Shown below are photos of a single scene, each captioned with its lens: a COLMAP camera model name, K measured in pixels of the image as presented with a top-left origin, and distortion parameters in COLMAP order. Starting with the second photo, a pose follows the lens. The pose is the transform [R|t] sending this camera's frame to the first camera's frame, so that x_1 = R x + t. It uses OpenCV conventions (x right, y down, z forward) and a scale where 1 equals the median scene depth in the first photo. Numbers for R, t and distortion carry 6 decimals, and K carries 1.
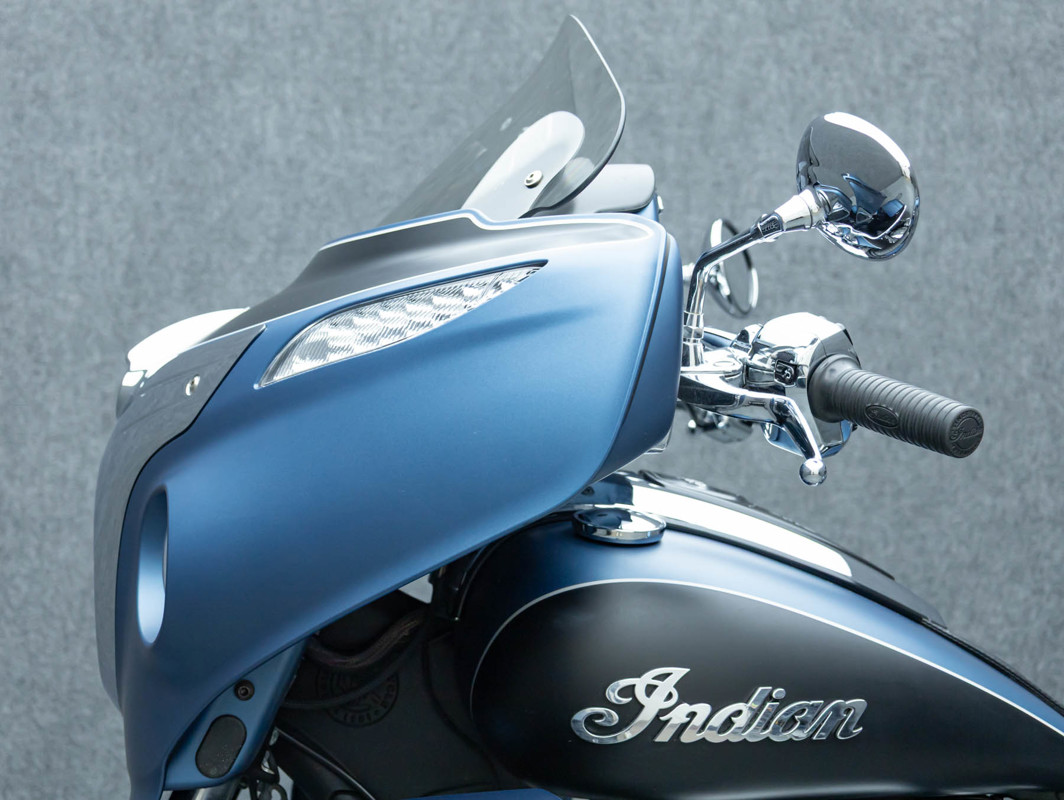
lens RADIAL K [[2465.3, 0, 361.2], [0, 2465.3, 366.9], [0, 0, 1]] dist [0.000857, 0.000000]
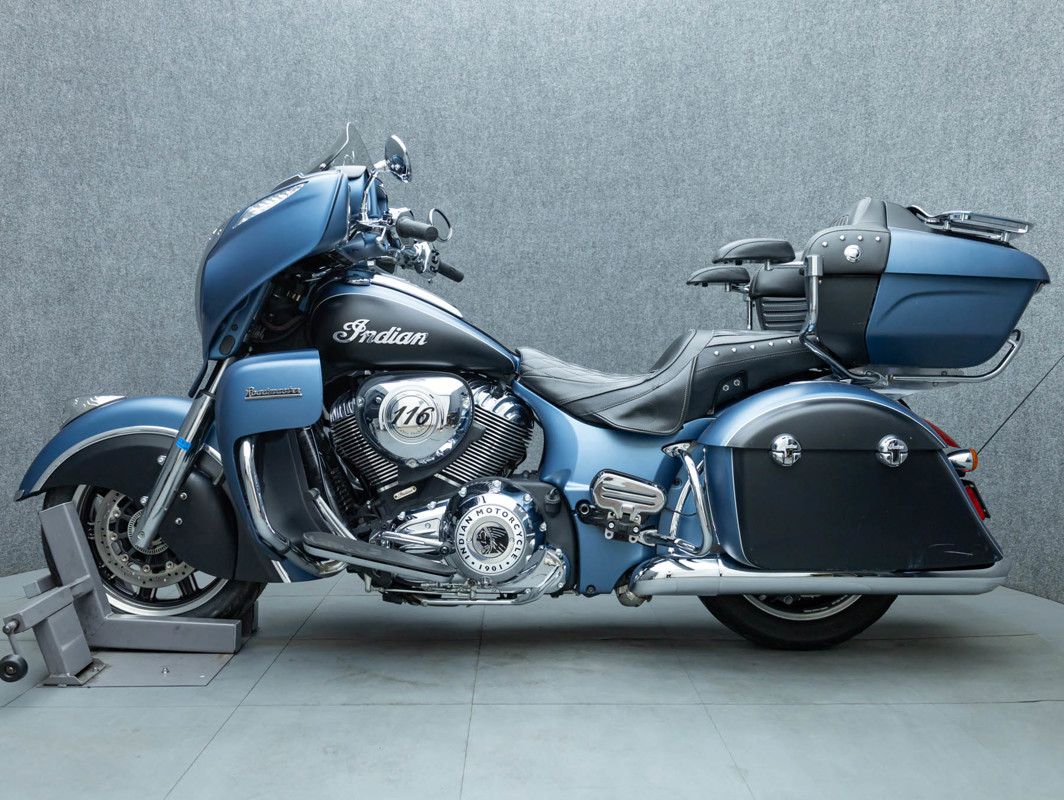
lens RADIAL K [[1072.3, 0, 544.5], [0, 1072.3, 406.1], [0, 0, 1]] dist [-0.042891, 0.005606]
pose [[0.999397, 0.015270, 0.031200, 0.169676], [-0.015534, 0.999845, 0.008261, 0.116797], [-0.031069, -0.008741, 0.999479, -0.214867]]
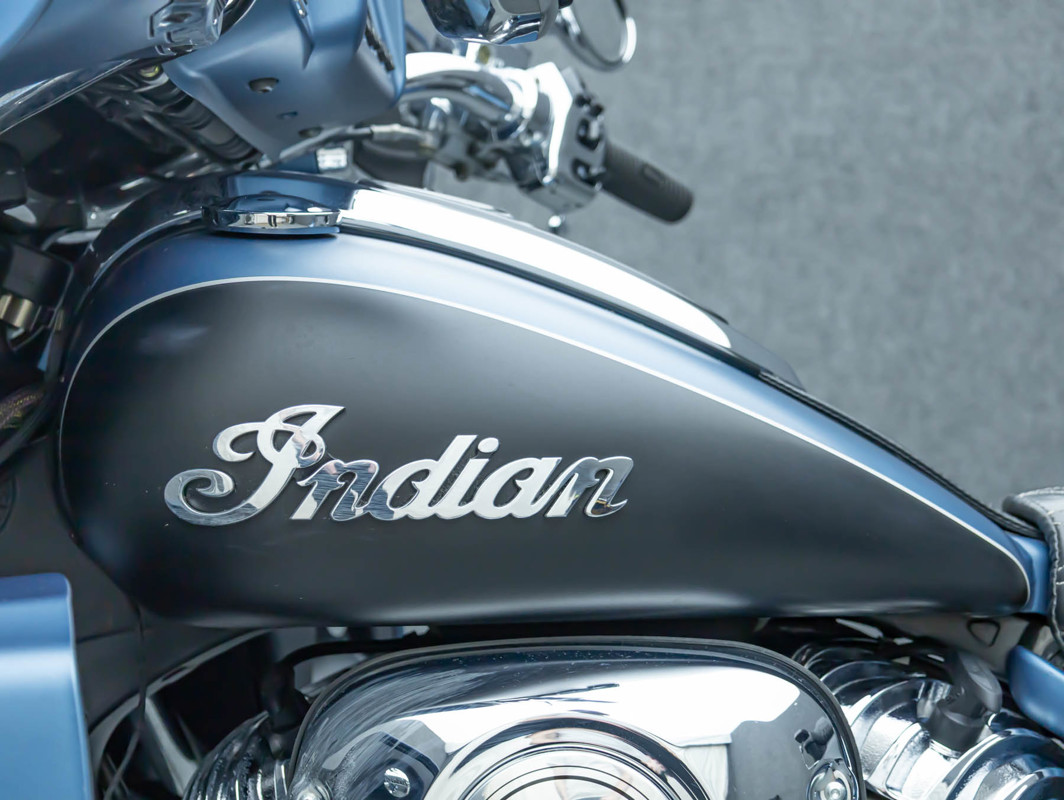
lens RADIAL K [[2119.1, 0, 489.5], [0, 2119.1, 452.7], [0, 0, 1]] dist [0.051269, 0.000000]
pose [[0.998038, -0.025622, -0.057137, 0.107854], [0.024567, 0.999516, -0.019103, 0.077762], [0.057599, 0.017662, 0.998184, 0.238971]]
